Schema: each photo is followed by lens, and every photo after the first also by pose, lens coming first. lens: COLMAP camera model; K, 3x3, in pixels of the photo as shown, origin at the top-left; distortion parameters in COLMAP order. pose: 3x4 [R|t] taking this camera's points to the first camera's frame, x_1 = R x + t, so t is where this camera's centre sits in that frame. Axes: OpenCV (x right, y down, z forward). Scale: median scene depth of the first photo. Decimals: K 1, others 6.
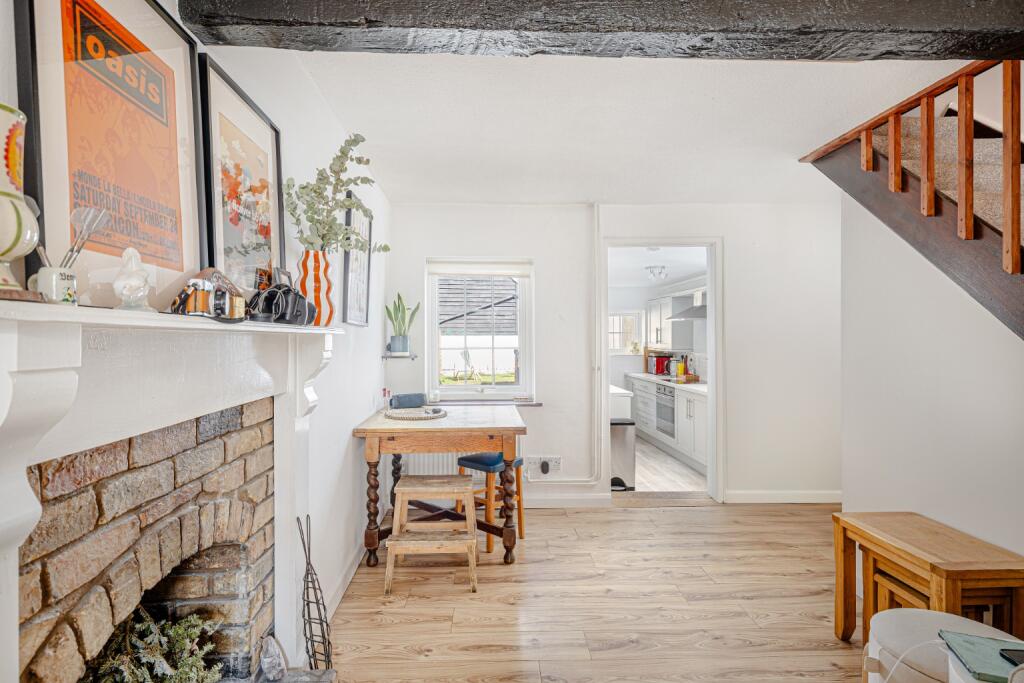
lens RADIAL K [[513.8, 0, 509.1], [0, 513.8, 334.7], [0, 0, 1]] dist [0.000839, -0.000244]
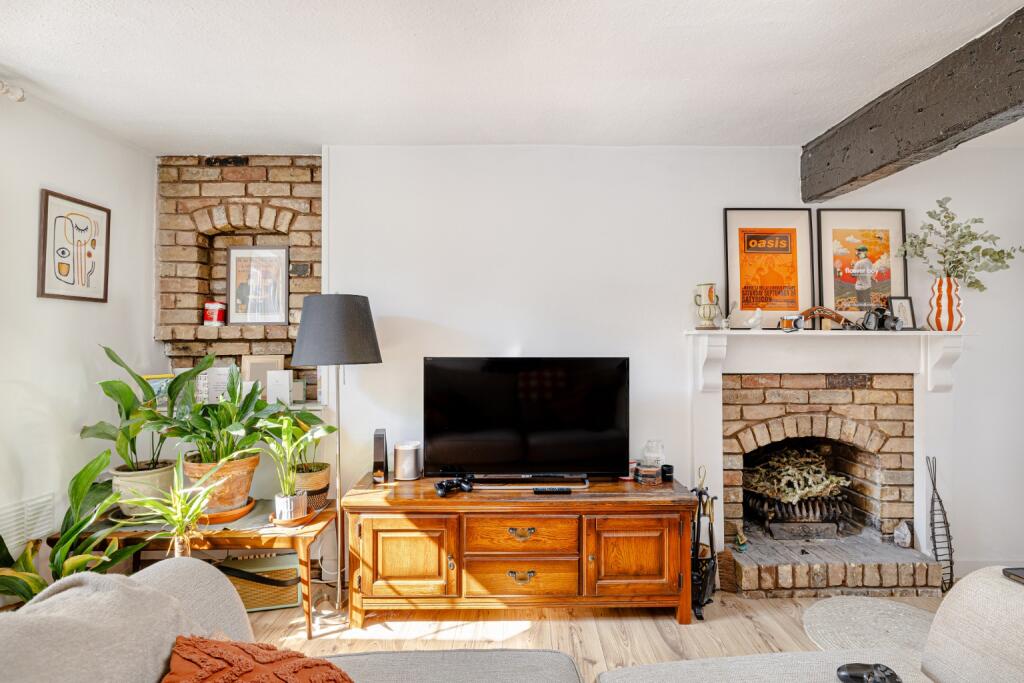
lens RADIAL K [[513.8, 0, 513.3], [0, 513.8, 338.2], [0, 0, 1]] dist [0.000839, -0.000244]
pose [[-0.054491, -0.003660, -0.998508, 1.678202], [0.005594, 0.999976, -0.003971, 0.008935], [0.998499, -0.005802, -0.054470, -0.192373]]
